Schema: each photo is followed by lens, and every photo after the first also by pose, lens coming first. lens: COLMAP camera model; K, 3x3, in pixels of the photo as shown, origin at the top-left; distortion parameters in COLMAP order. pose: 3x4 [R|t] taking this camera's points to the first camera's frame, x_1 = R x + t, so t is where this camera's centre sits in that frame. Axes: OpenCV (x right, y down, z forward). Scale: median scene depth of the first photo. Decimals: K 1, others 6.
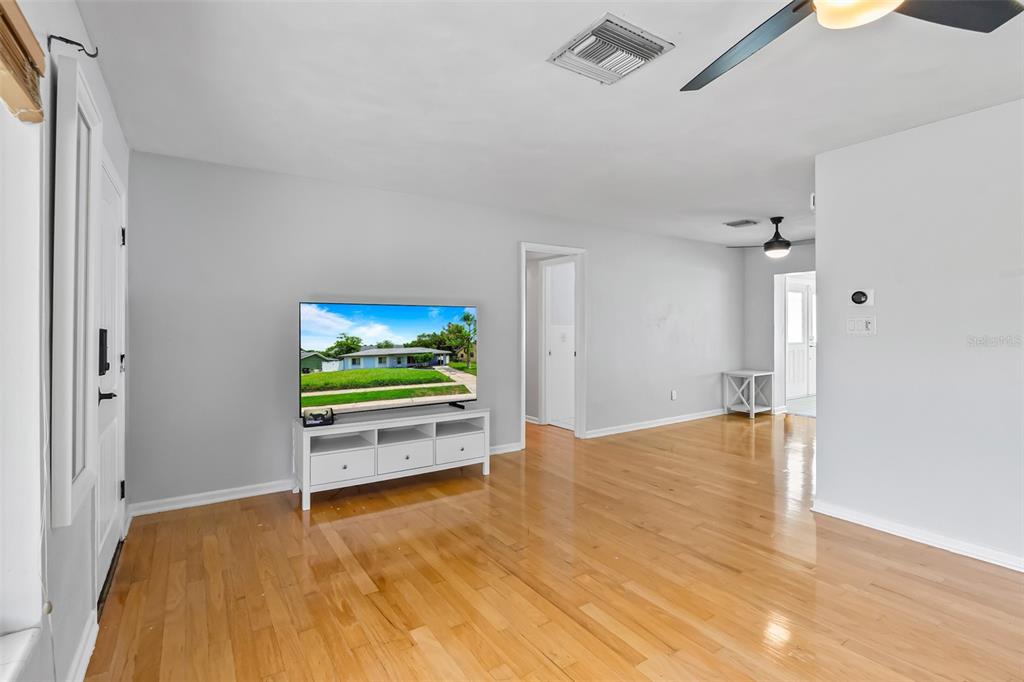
lens RADIAL K [[479.7, 0, 511.6], [0, 479.7, 333.2], [0, 0, 1]] dist [-0.007303, 0.001847]
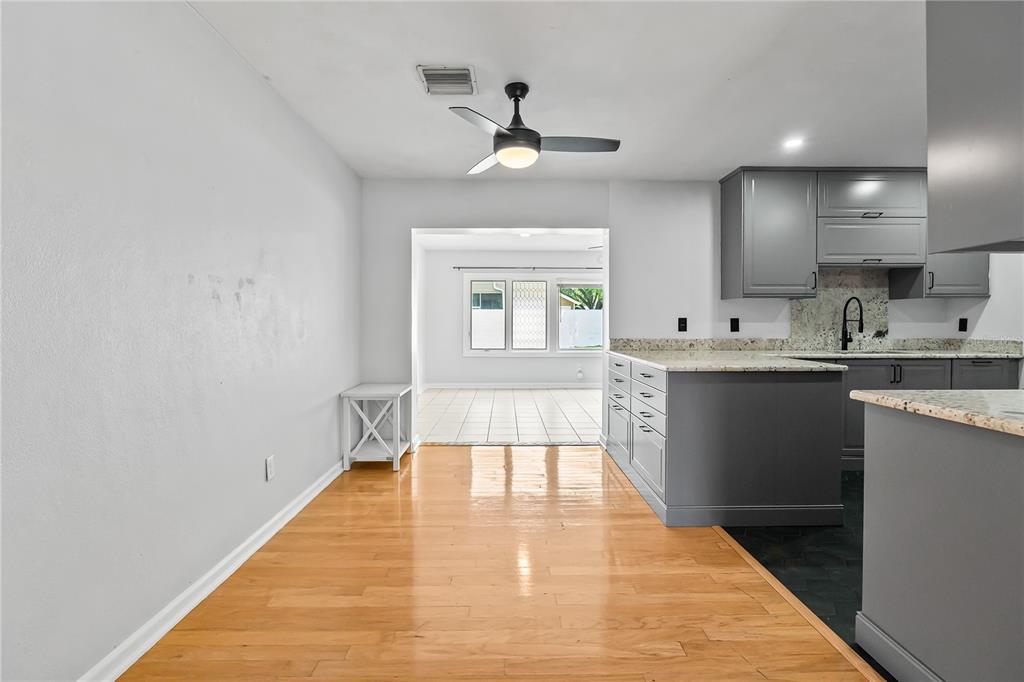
lens RADIAL K [[479.7, 0, 510.2], [0, 479.7, 332.1], [0, 0, 1]] dist [-0.007303, 0.001847]
pose [[0.537555, -0.014482, 0.843104, 0.177769], [0.009289, 0.999894, 0.011253, 0.015730], [-0.843177, 0.001782, 0.537632, 1.069956]]
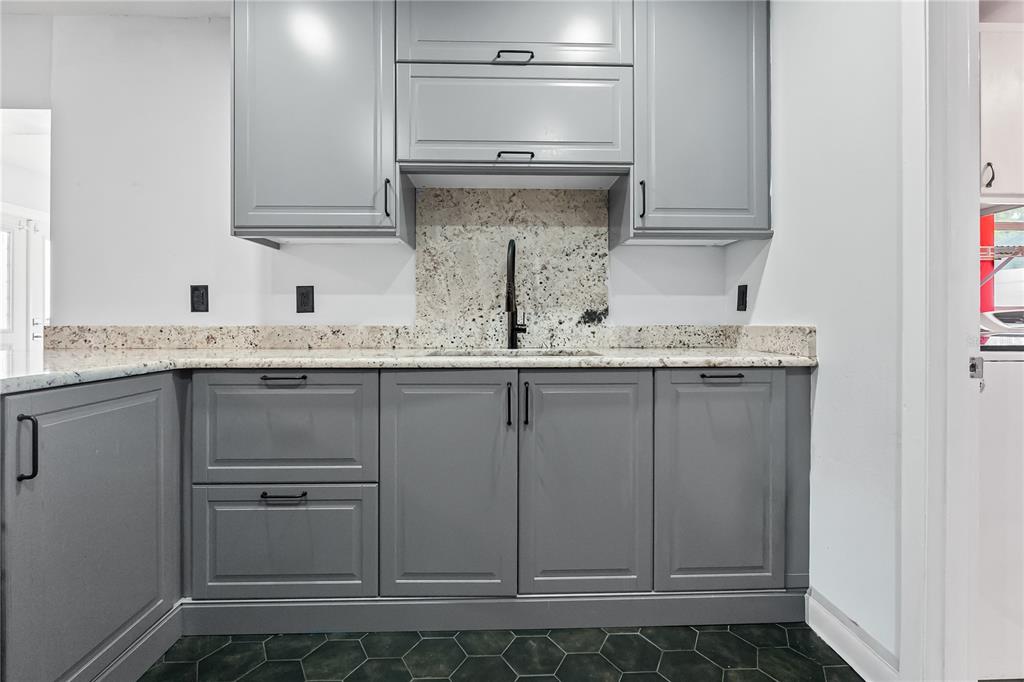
lens RADIAL K [[479.7, 0, 521.4], [0, 479.7, 323.7], [0, 0, 1]] dist [-0.007303, 0.001847]
pose [[0.520494, -0.000238, 0.853865, 1.153919], [0.009605, 0.999938, -0.005576, 0.055482], [-0.853811, 0.011104, 0.520465, 0.674145]]
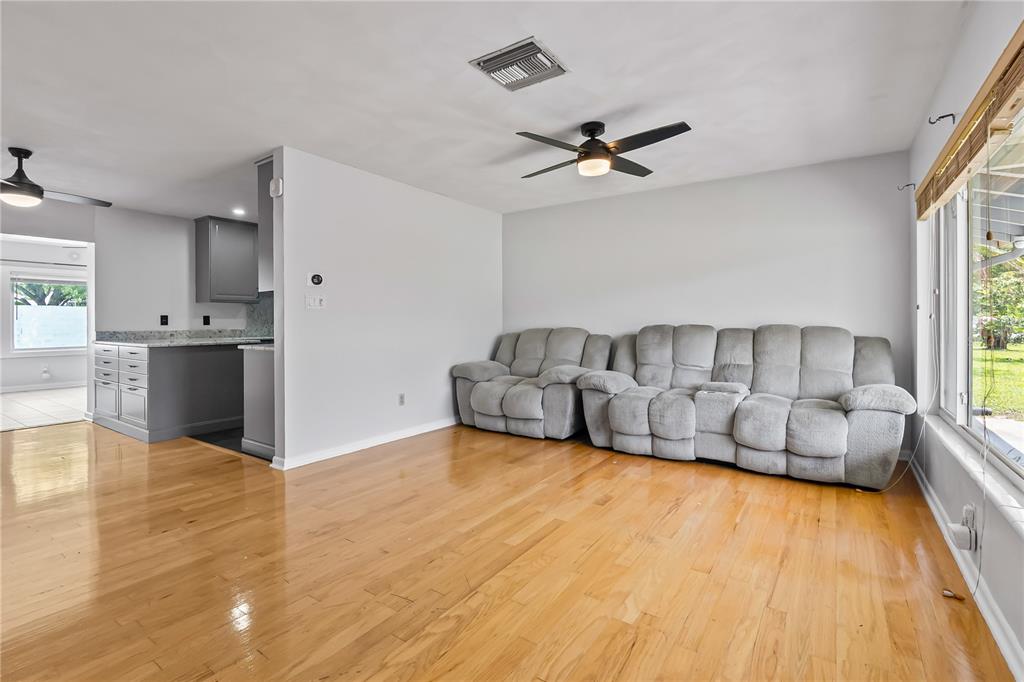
lens RADIAL K [[479.7, 0, 505.9], [0, 479.7, 321.5], [0, 0, 1]] dist [-0.007303, 0.001847]
pose [[-0.366606, 0.003945, 0.930368, -0.535141], [0.014630, 0.999892, 0.001525, 0.034062], [-0.930261, 0.014170, -0.366624, 0.861403]]
